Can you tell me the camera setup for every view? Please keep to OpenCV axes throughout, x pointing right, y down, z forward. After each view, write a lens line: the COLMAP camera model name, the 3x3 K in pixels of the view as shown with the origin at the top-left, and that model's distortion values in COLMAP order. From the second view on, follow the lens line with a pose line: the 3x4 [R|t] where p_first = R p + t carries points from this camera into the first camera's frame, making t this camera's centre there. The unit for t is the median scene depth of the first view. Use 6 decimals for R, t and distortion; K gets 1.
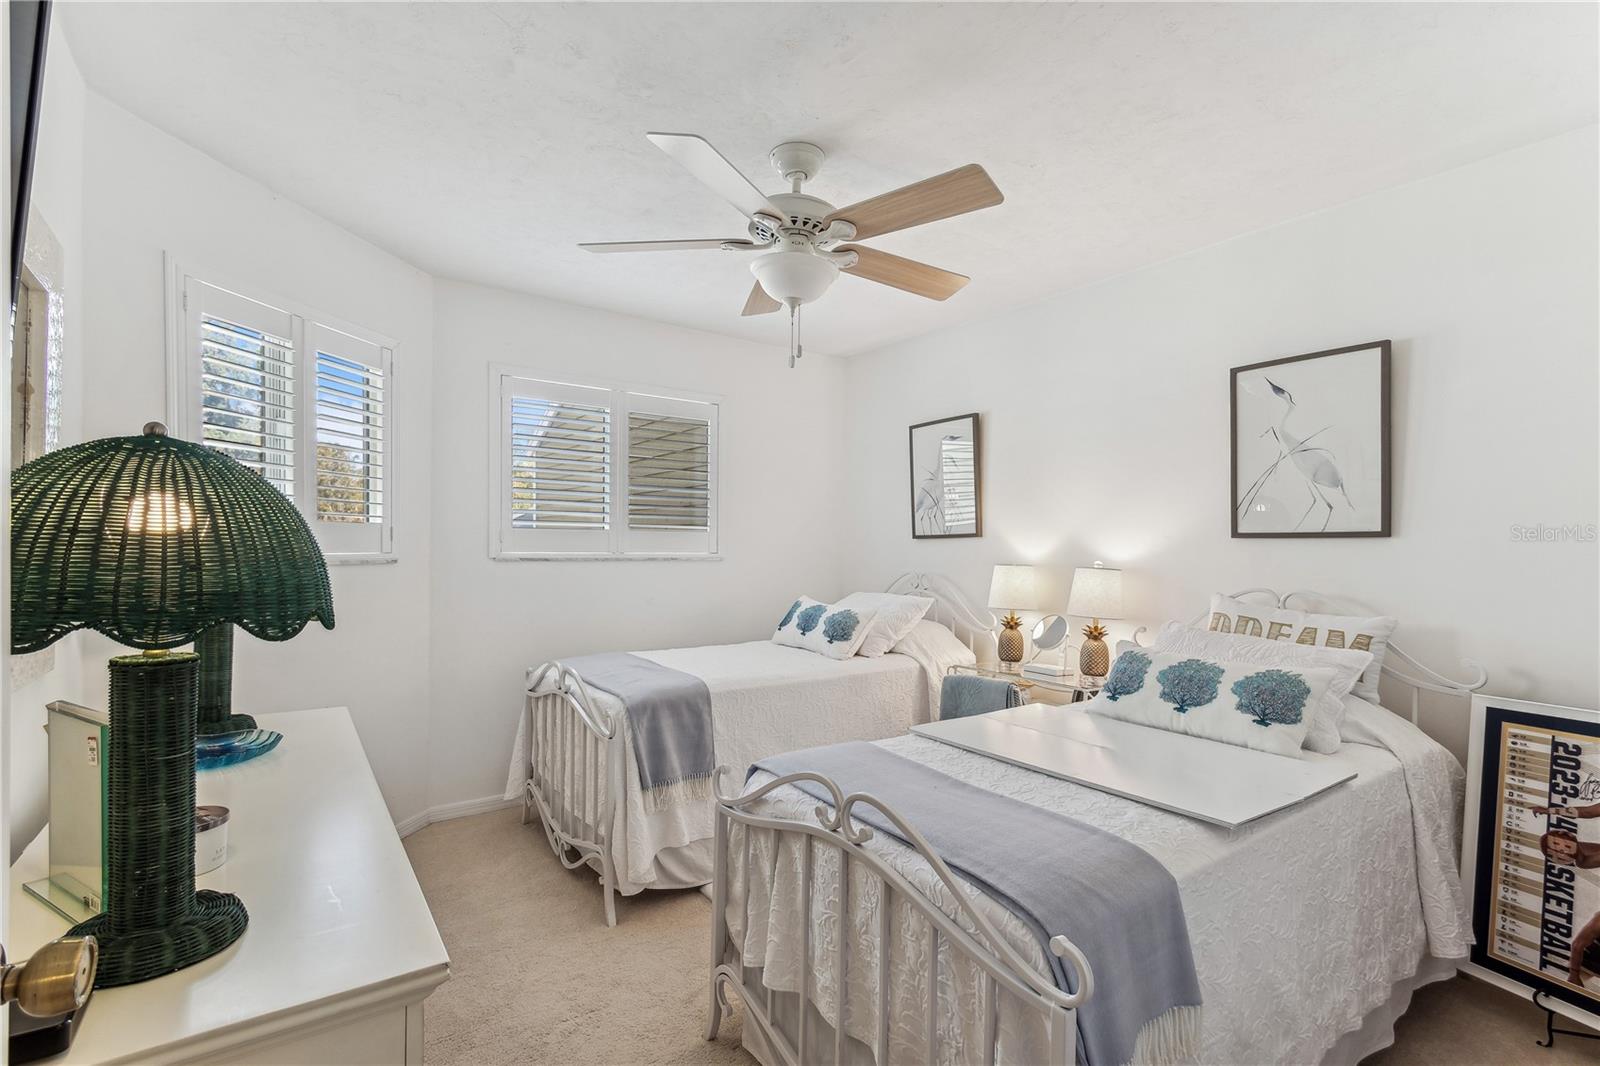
lens RADIAL K [[723.6, 0, 801.9], [0, 723.6, 542.7], [0, 0, 1]] dist [0.004232, -0.000654]
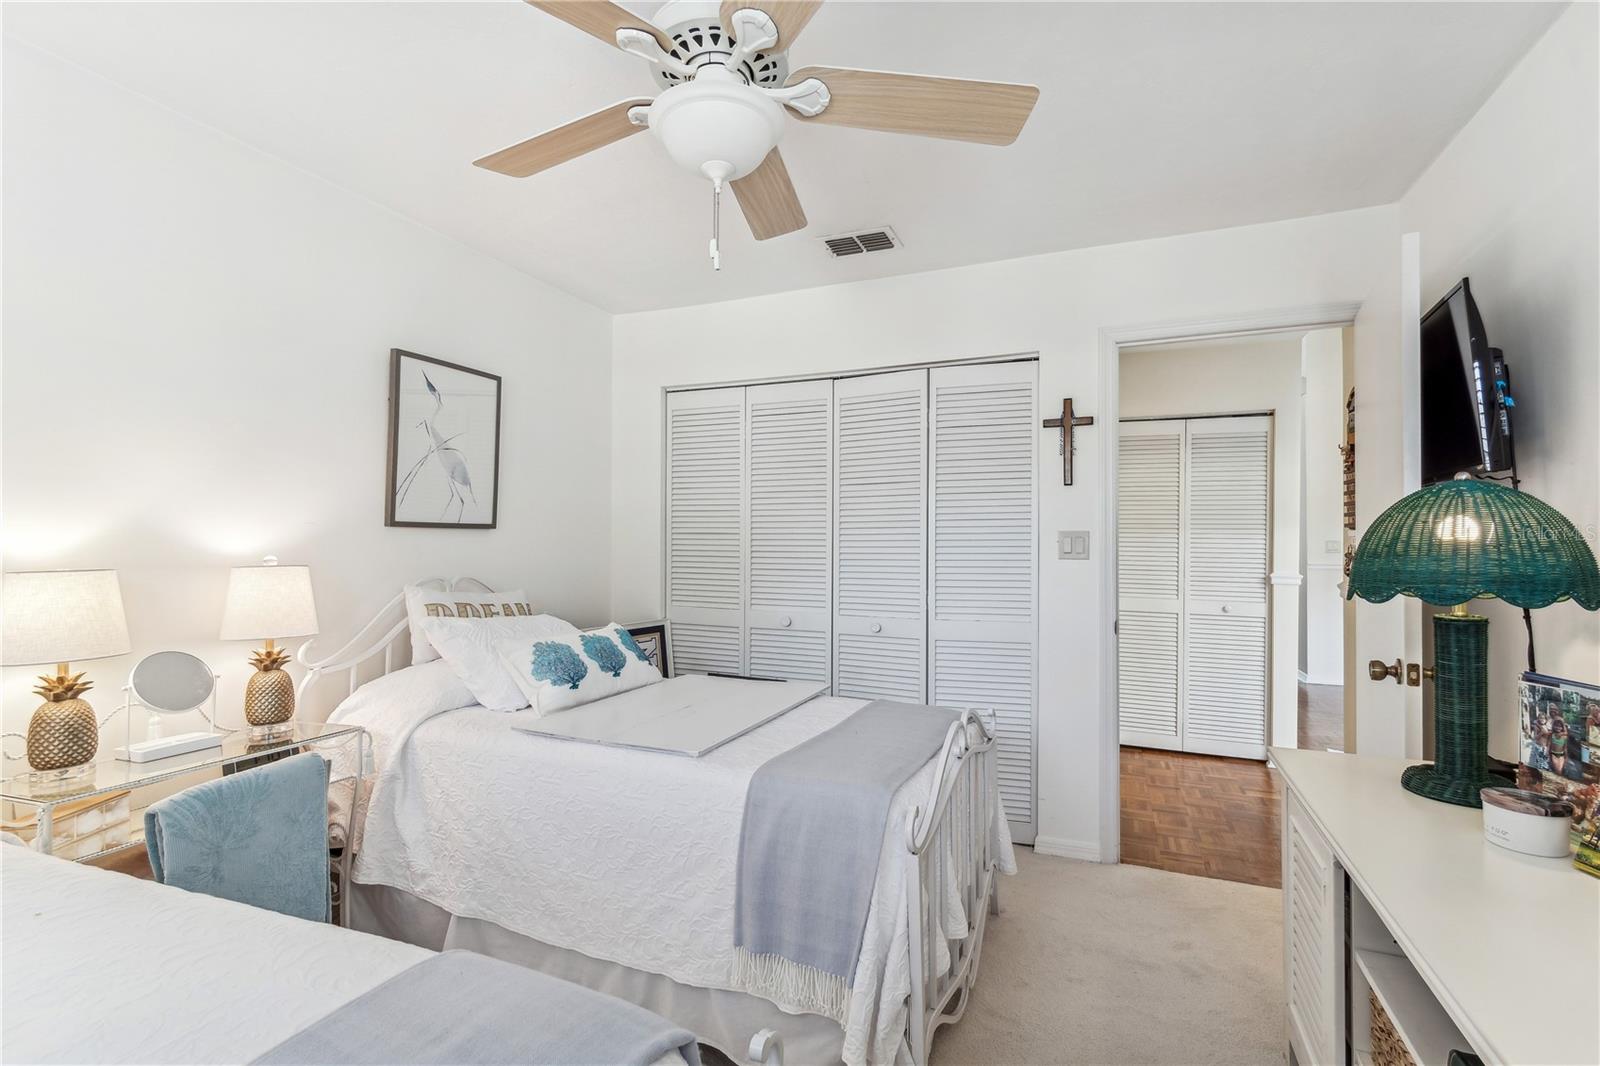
lens RADIAL K [[723.6, 0, 804.2], [0, 723.6, 529.0], [0, 0, 1]] dist [0.004232, -0.000654]
pose [[-0.532771, 0.000820, 0.846259, -0.537371], [-0.013118, 0.999871, -0.009228, -0.001855], [-0.846157, -0.016018, -0.532692, 1.130128]]
